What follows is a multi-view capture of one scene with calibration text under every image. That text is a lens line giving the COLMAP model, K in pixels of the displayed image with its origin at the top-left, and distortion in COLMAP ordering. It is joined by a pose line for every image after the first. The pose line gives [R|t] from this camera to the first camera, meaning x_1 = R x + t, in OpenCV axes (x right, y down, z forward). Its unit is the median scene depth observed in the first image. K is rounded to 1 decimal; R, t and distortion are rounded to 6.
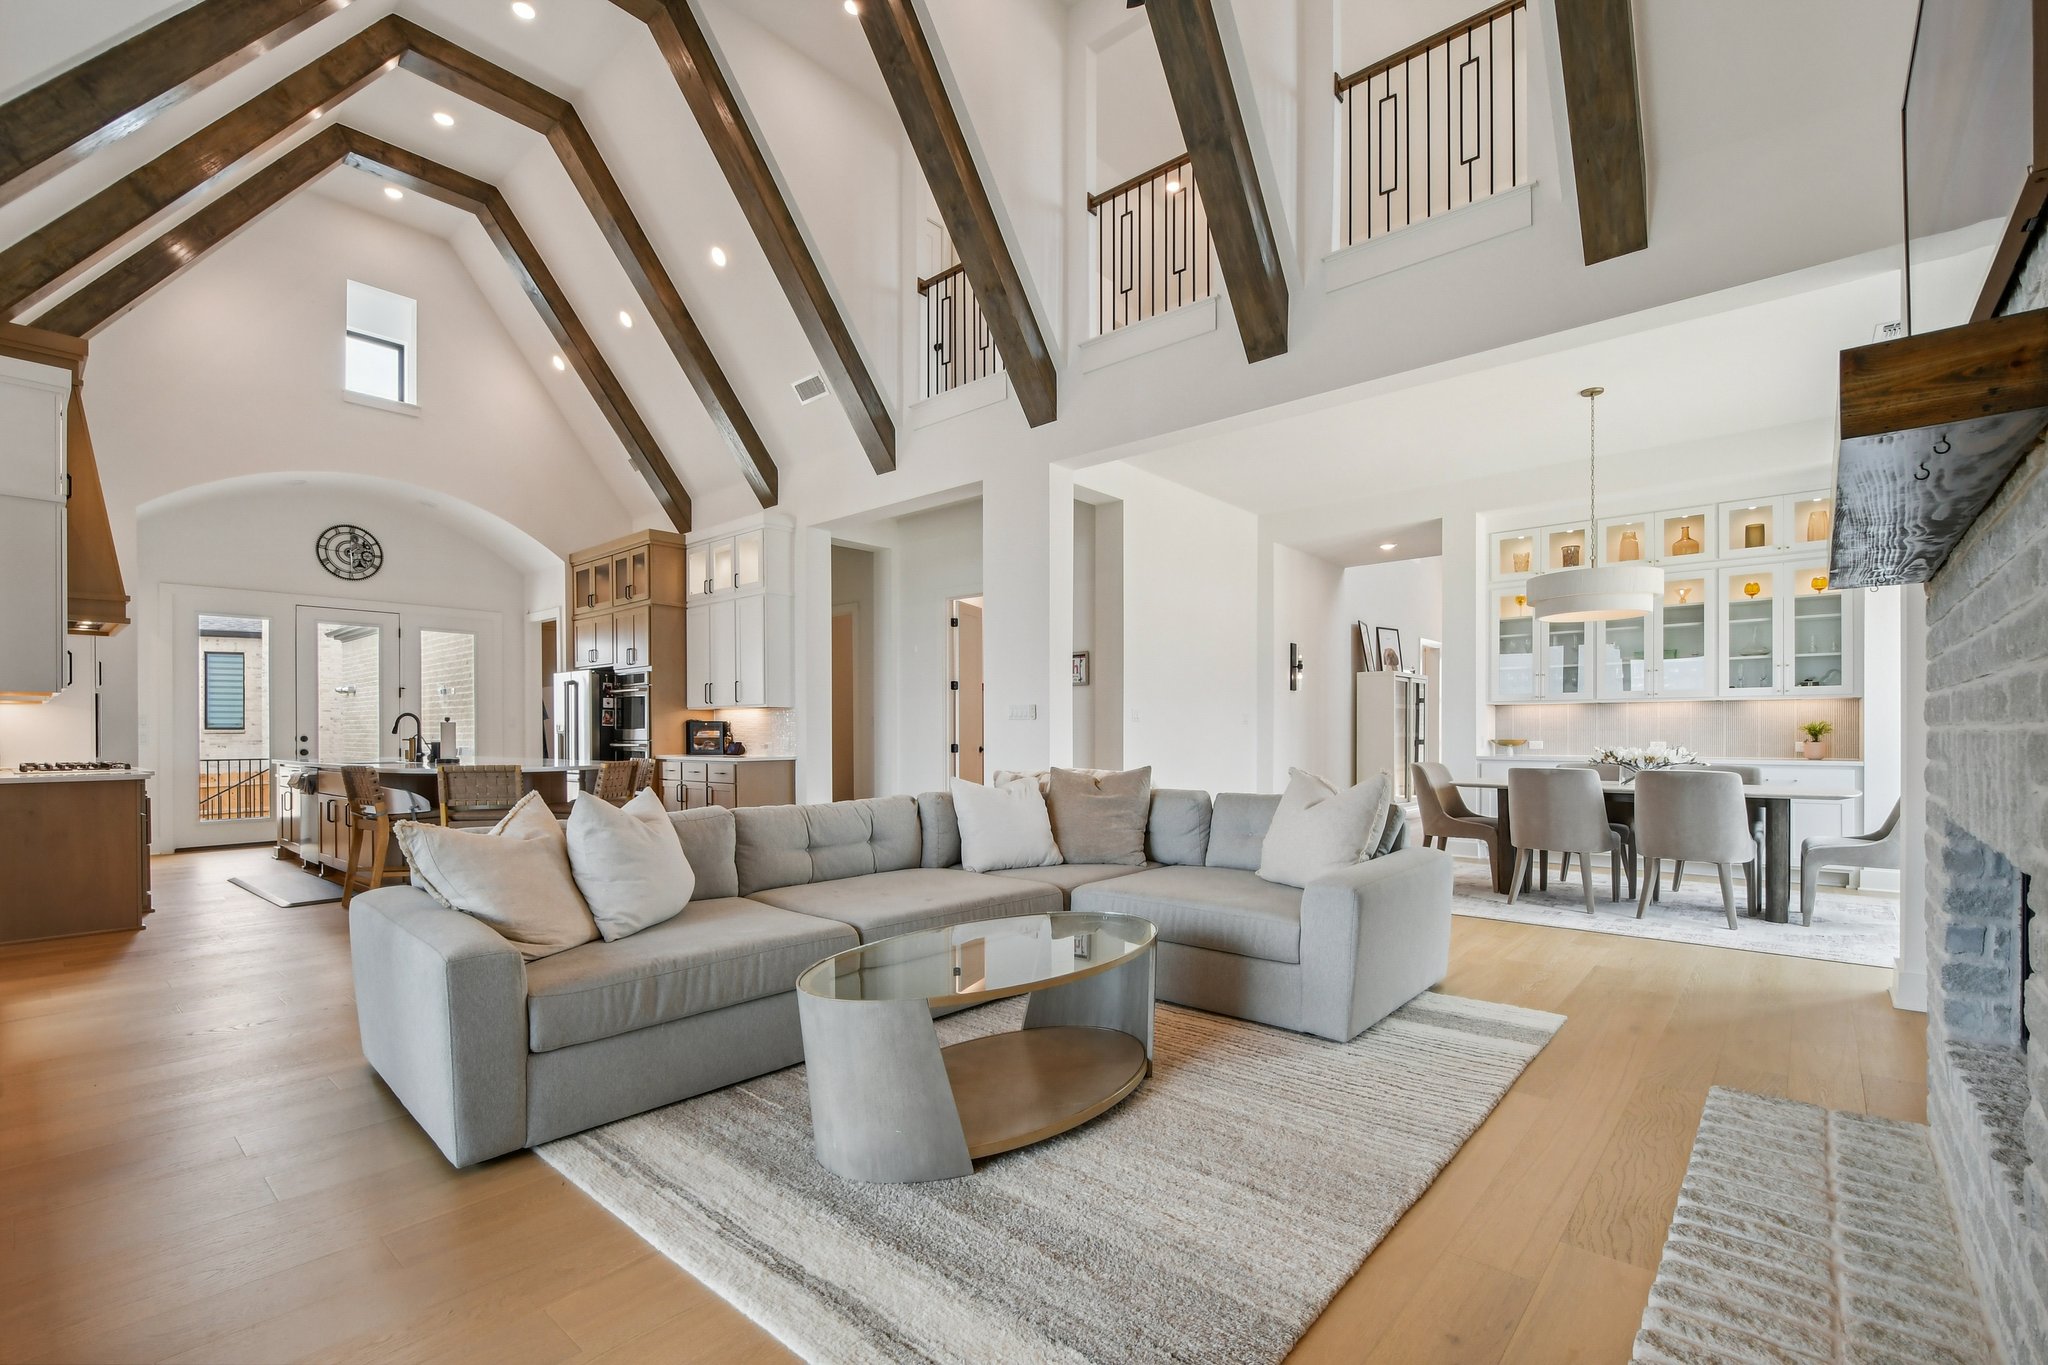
lens RADIAL K [[911.7, 0, 1016.7], [0, 911.7, 739.6], [0, 0, 1]] dist [0.002518, -0.005734]
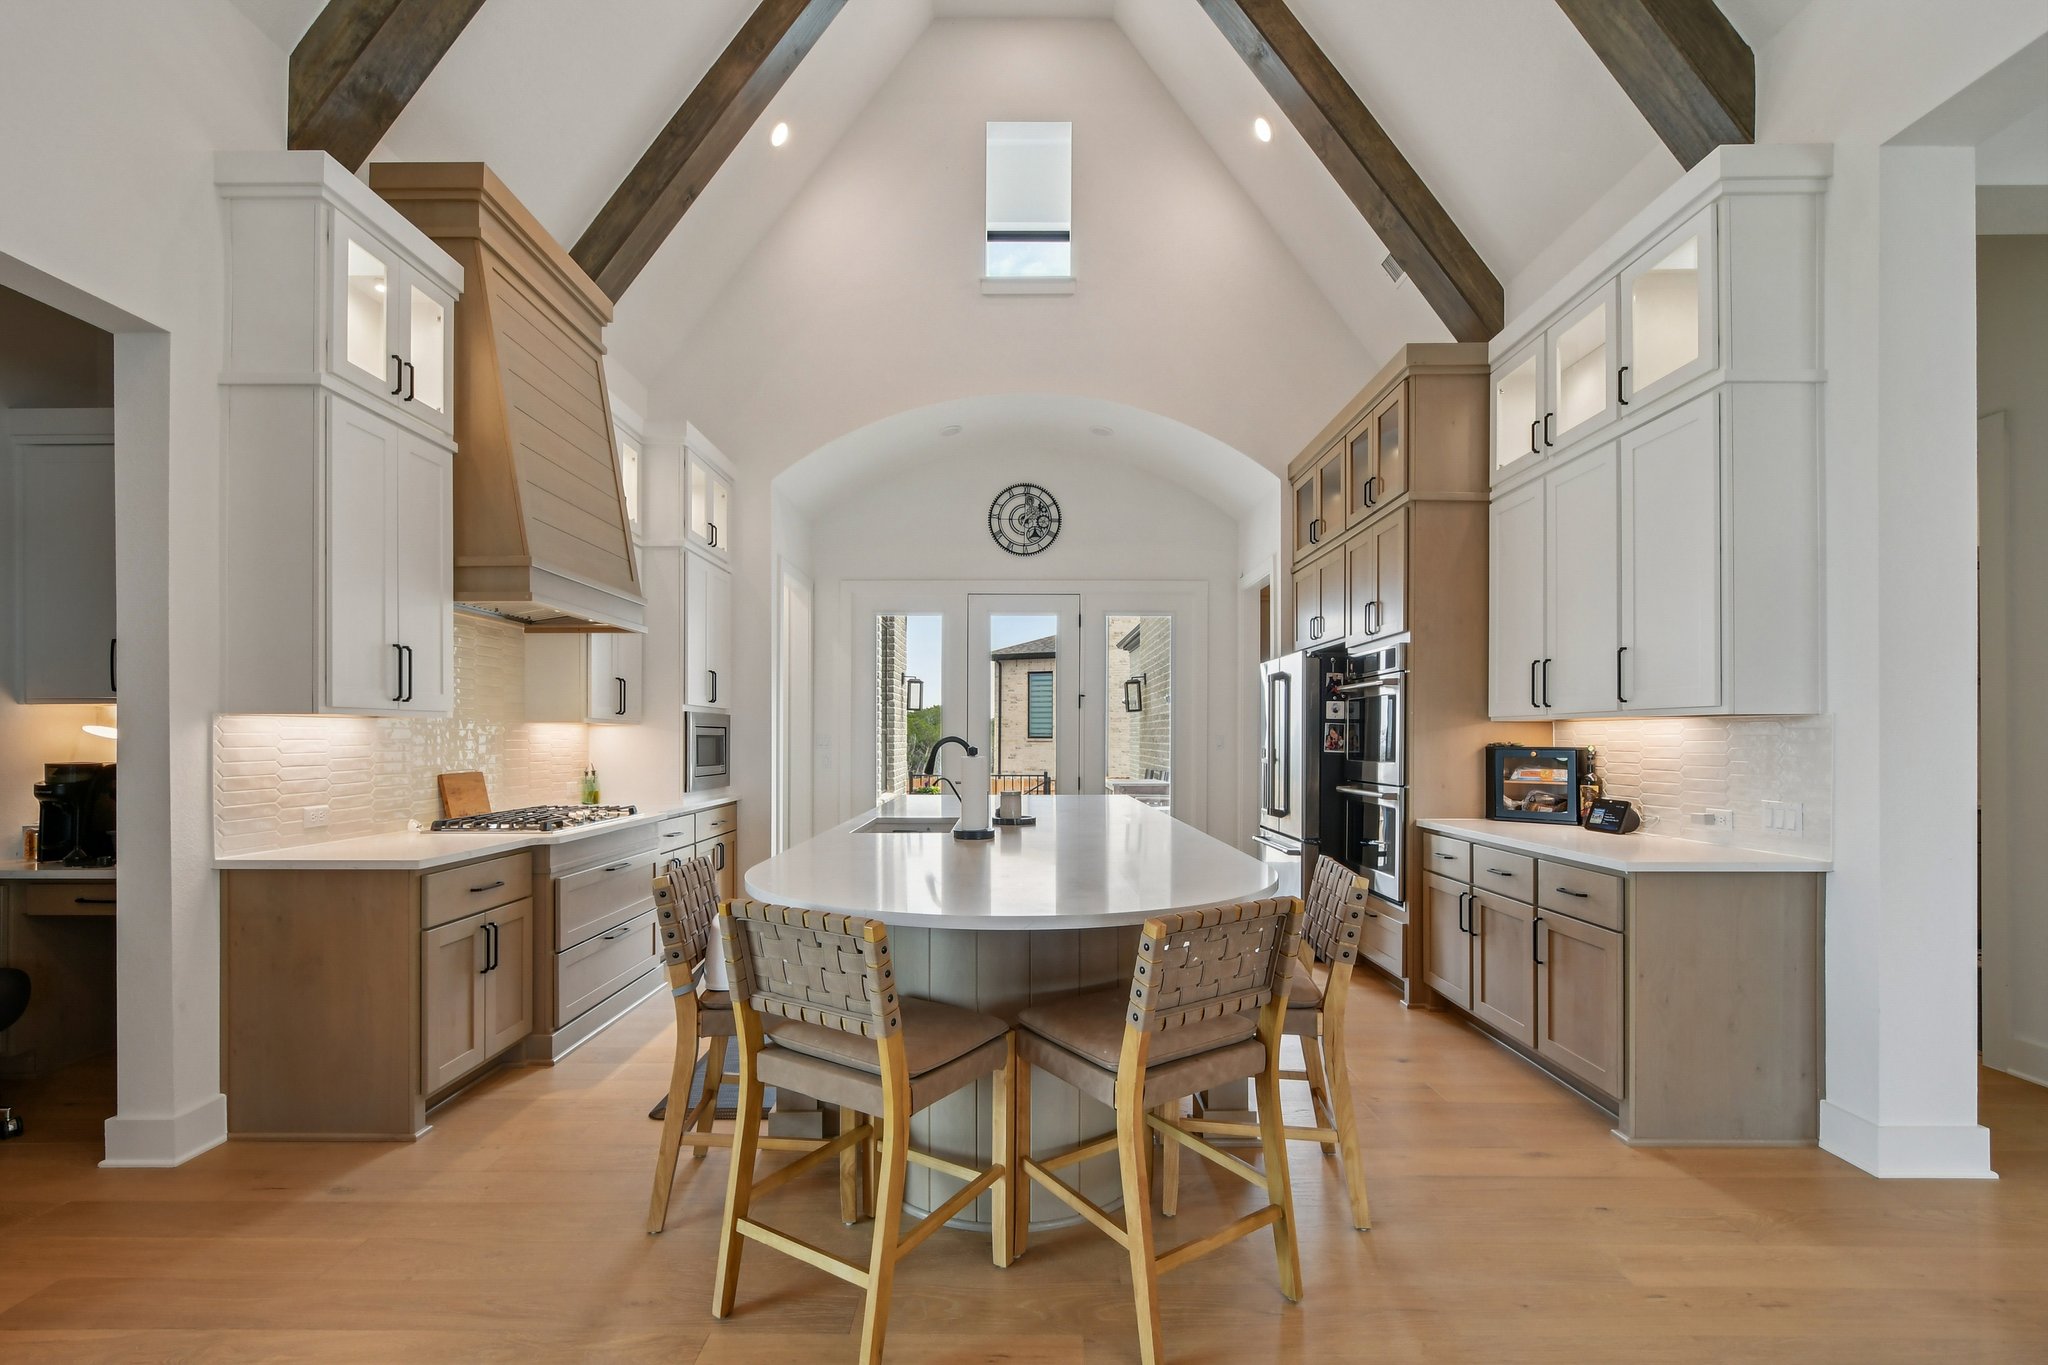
lens RADIAL K [[911.7, 0, 1016.7], [0, 911.7, 739.6], [0, 0, 1]] dist [0.002518, -0.005734]
pose [[0.665978, 0.003555, -0.745963, -0.175028], [-0.008589, 0.999959, -0.002902, -0.020190], [0.745922, 0.008340, 0.665981, 0.510653]]
